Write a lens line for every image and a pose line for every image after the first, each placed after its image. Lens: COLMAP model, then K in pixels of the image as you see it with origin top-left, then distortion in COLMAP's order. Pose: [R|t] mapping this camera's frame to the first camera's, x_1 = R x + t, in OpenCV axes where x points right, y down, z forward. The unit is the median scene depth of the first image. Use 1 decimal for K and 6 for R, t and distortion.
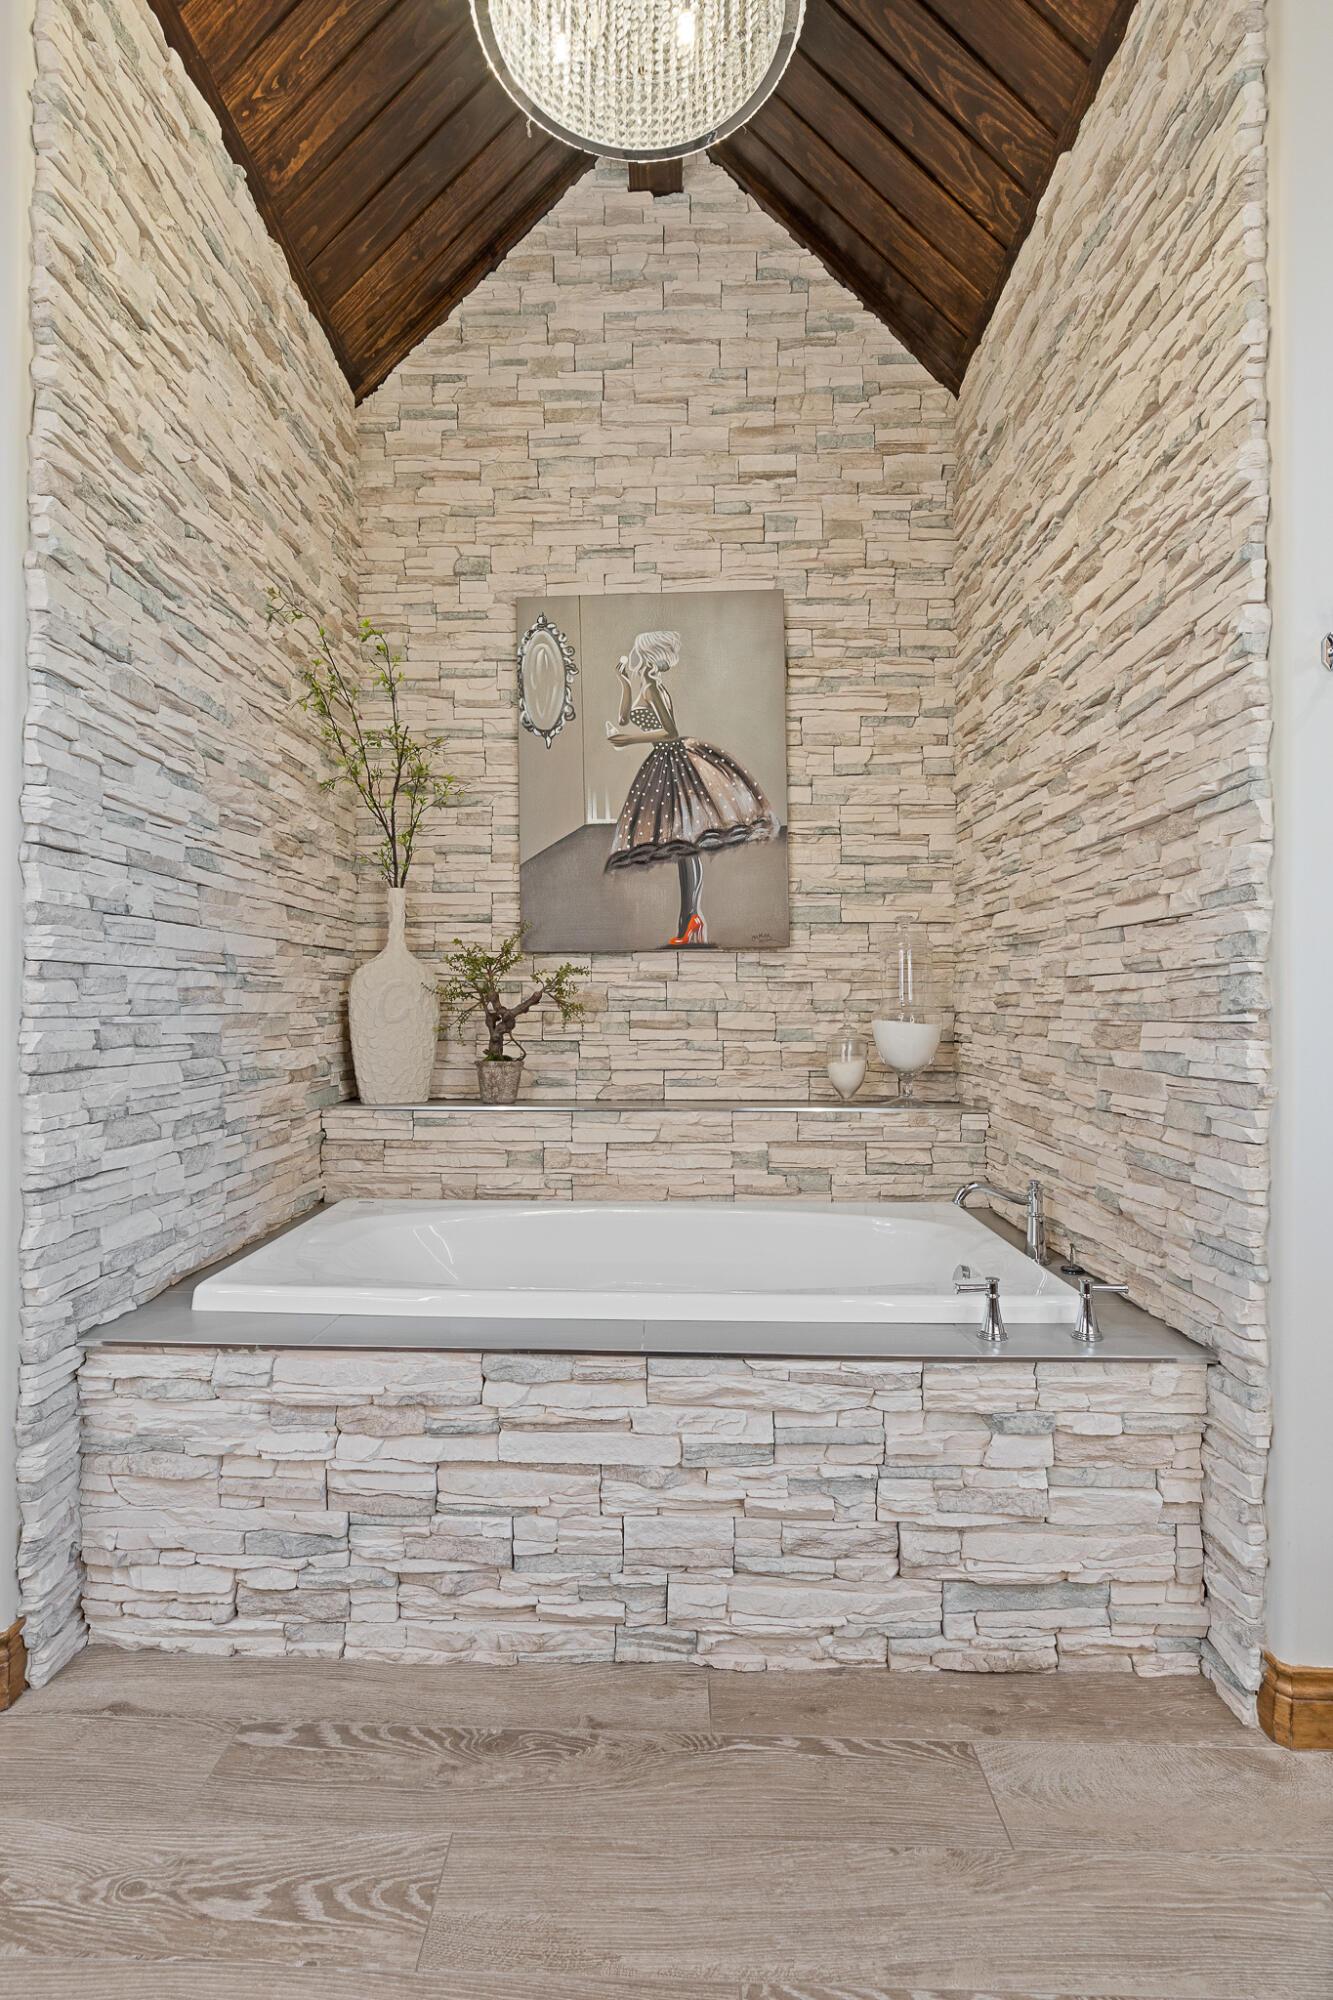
lens RADIAL K [[962.0, 0, 674.4], [0, 962.0, 1000.2], [0, 0, 1]] dist [-0.010055, 0.005170]
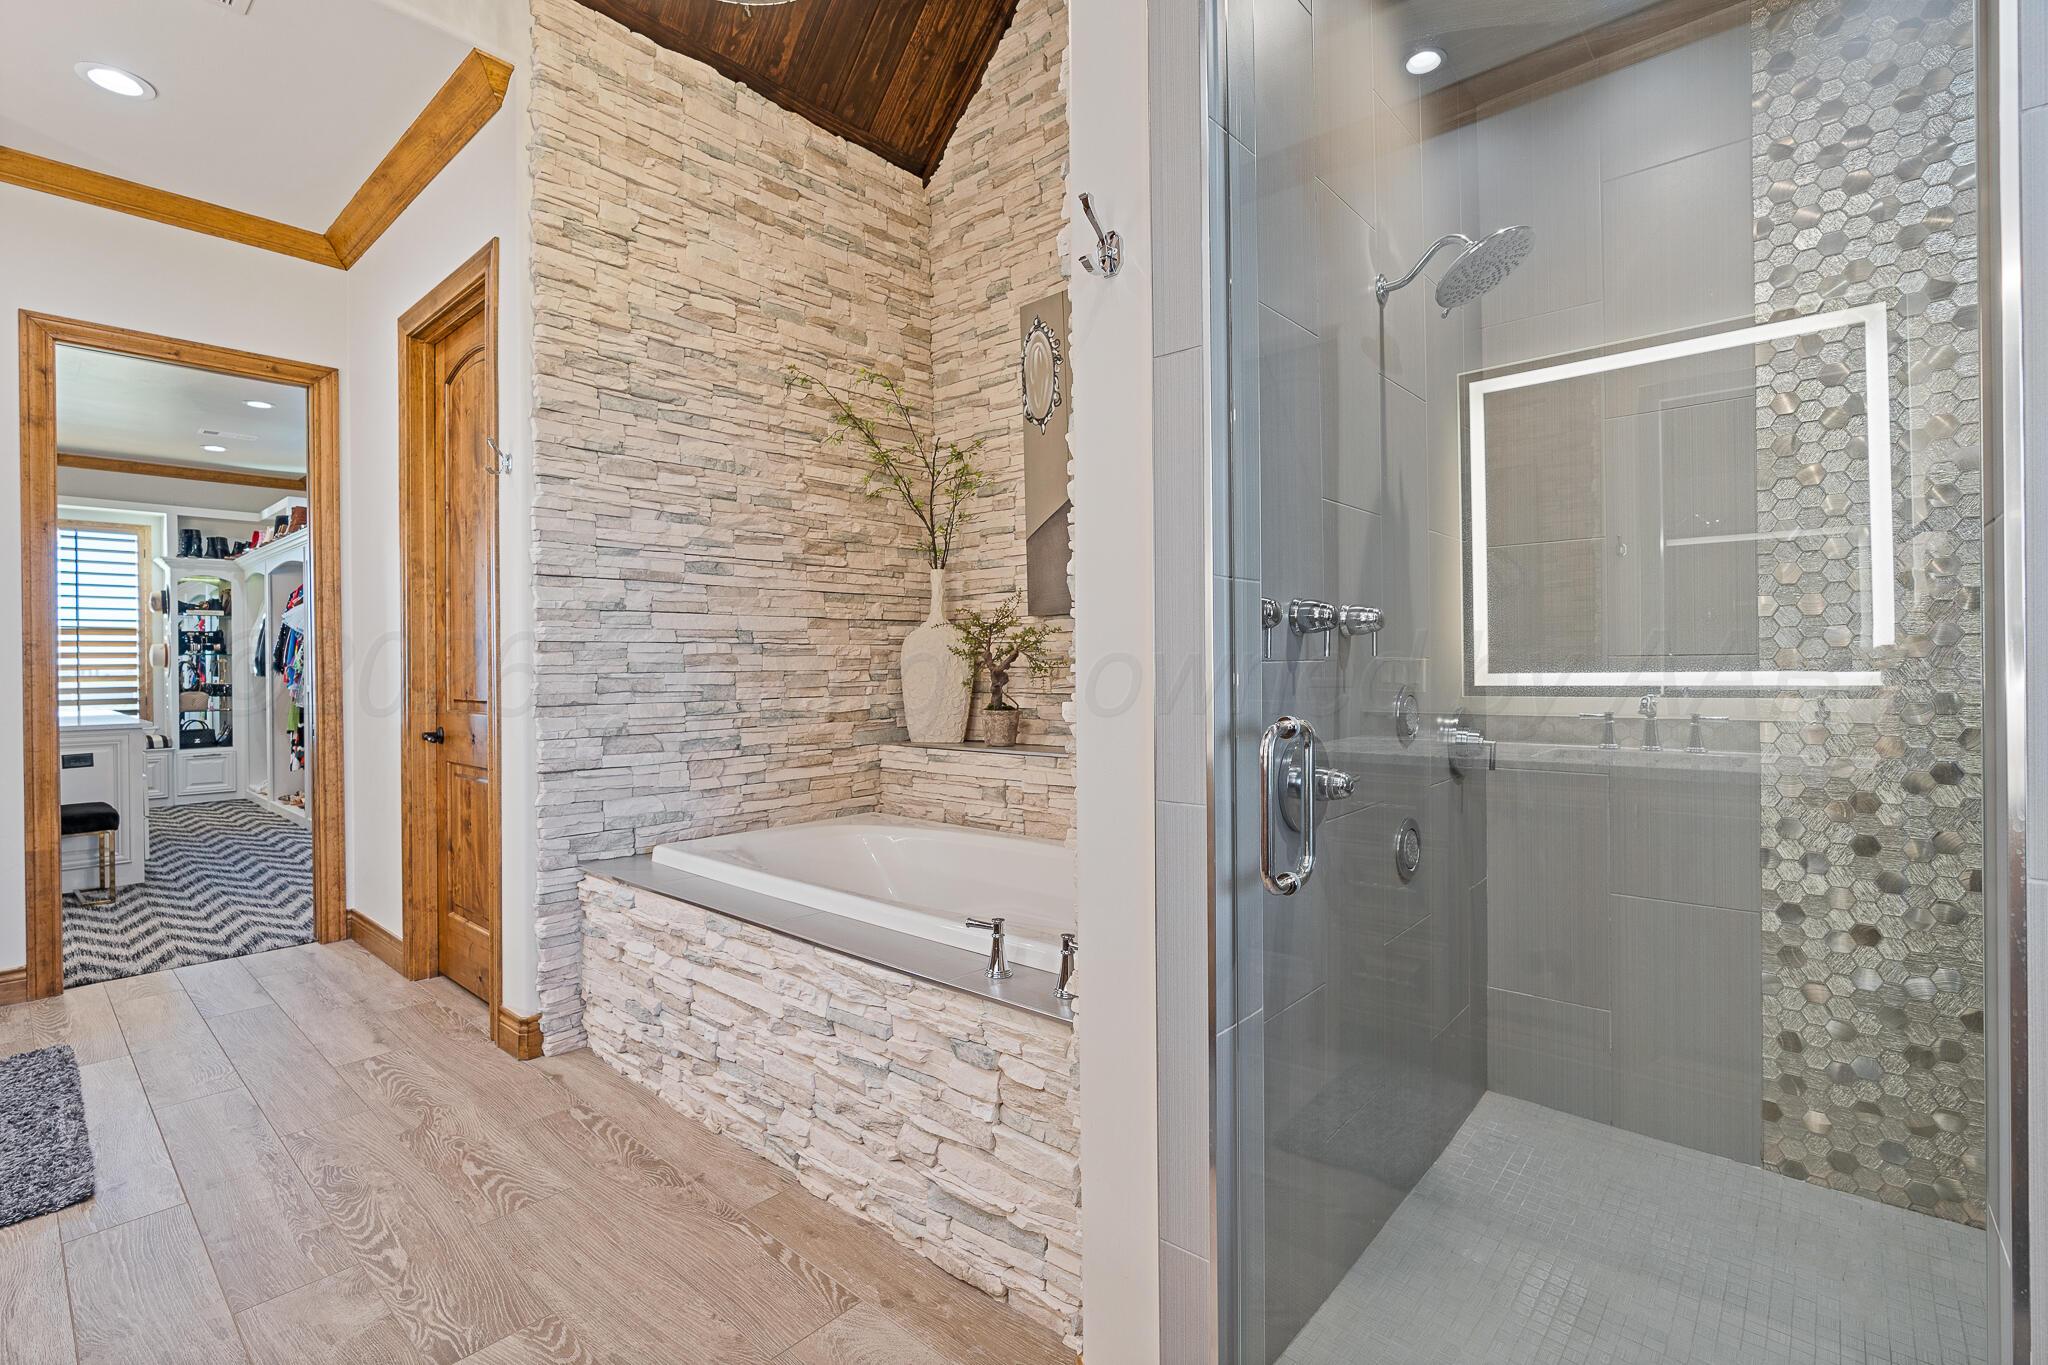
lens RADIAL K [[985.1, 0, 1068.1], [0, 985.1, 668.3], [0, 0, 1]] dist [-0.010055, 0.005170]
pose [[0.756535, -0.008534, -0.653898, 0.969887], [0.015419, 0.999870, 0.004790, 0.010876], [0.653772, -0.013706, 0.756568, 0.214317]]
